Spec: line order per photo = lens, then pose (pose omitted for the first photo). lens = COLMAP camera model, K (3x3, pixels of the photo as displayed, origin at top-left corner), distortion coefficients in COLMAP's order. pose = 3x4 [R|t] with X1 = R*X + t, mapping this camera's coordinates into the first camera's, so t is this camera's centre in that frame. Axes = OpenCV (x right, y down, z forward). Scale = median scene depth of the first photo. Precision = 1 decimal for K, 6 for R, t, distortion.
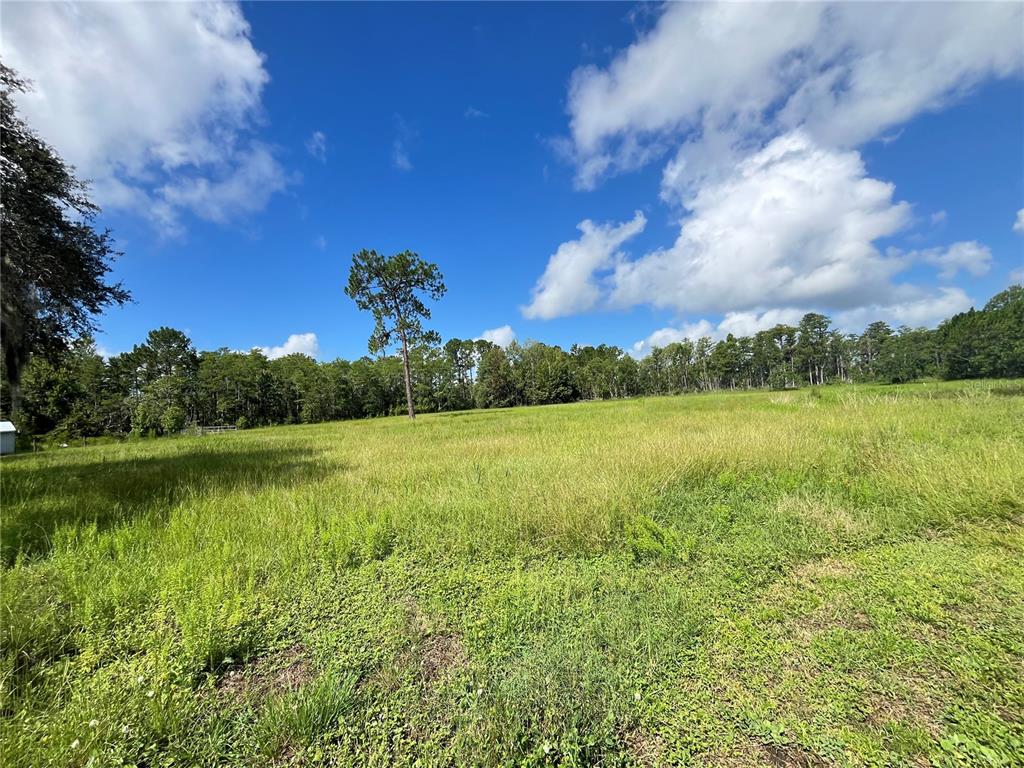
lens RADIAL K [[436.9, 0, 512.0], [0, 436.9, 384.0], [0, 0, 1]] dist [0.000800, 0.000011]
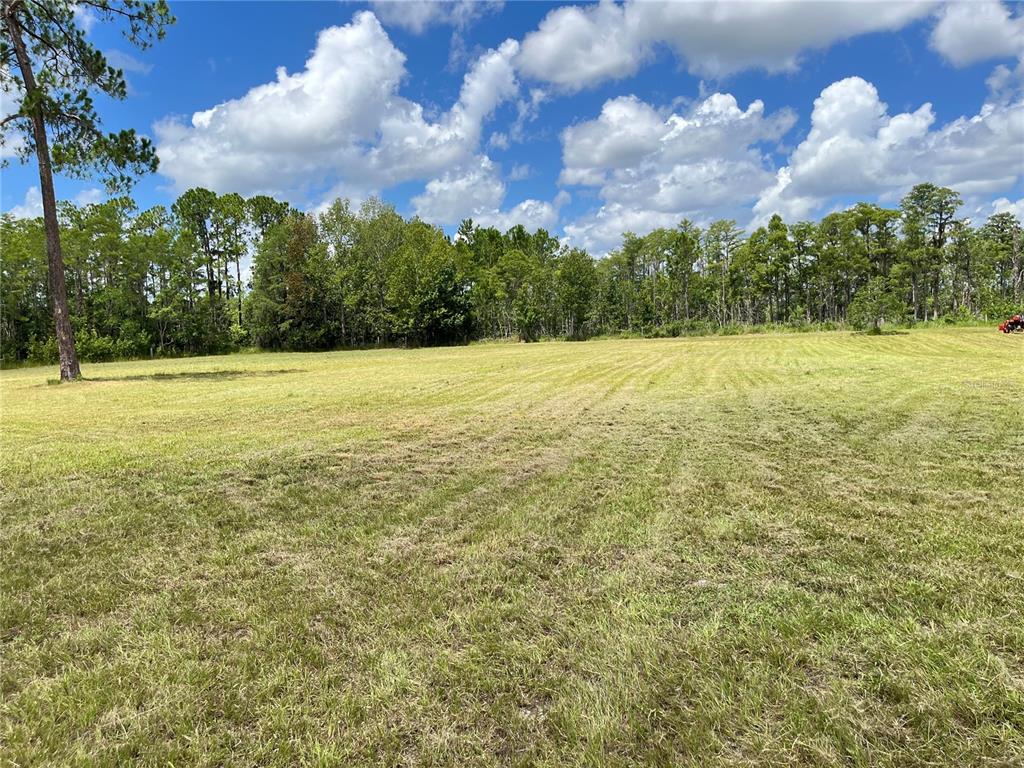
lens RADIAL K [[794.4, 0, 512.0], [0, 794.4, 384.0], [0, 0, 1]] dist [0.070864, -0.101775]
pose [[0.970789, 0.017393, 0.239304, -0.016282], [-0.041004, 0.994723, 0.094044, 0.004119], [-0.236406, -0.101109, 0.966379, 0.132023]]
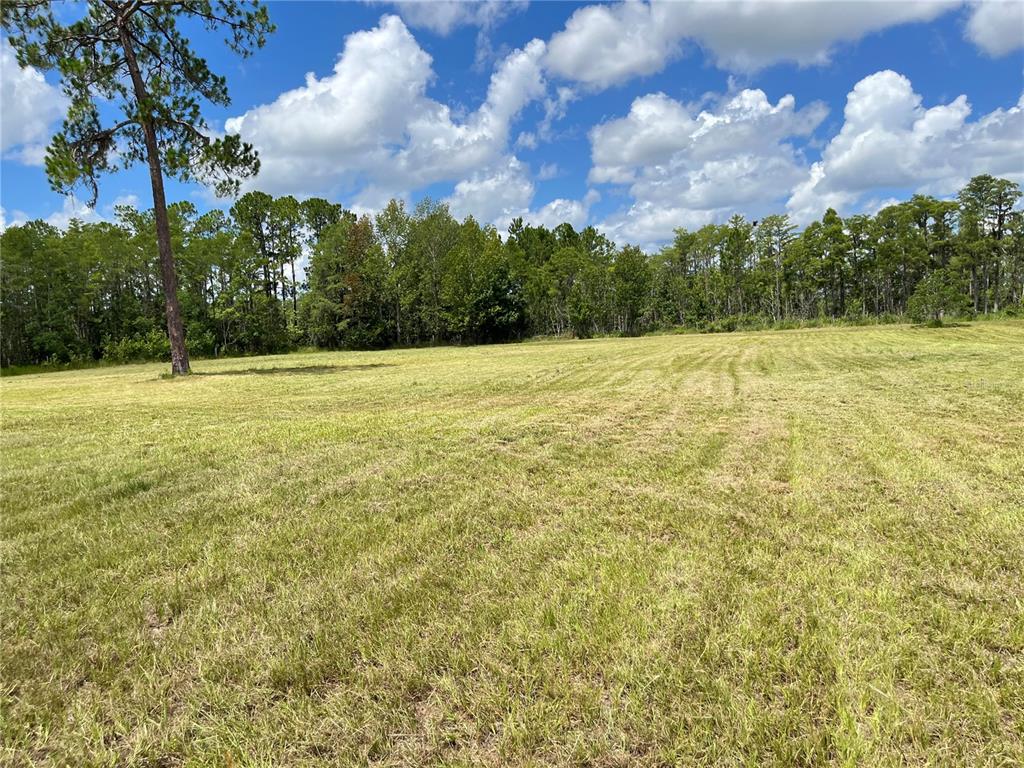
lens RADIAL K [[794.4, 0, 512.0], [0, 794.4, 384.0], [0, 0, 1]] dist [0.070864, -0.101775]
pose [[0.978732, 0.010443, 0.204879, -0.043813], [-0.030631, 0.994947, 0.095614, 0.007481], [-0.202845, -0.099856, 0.974106, 0.128763]]
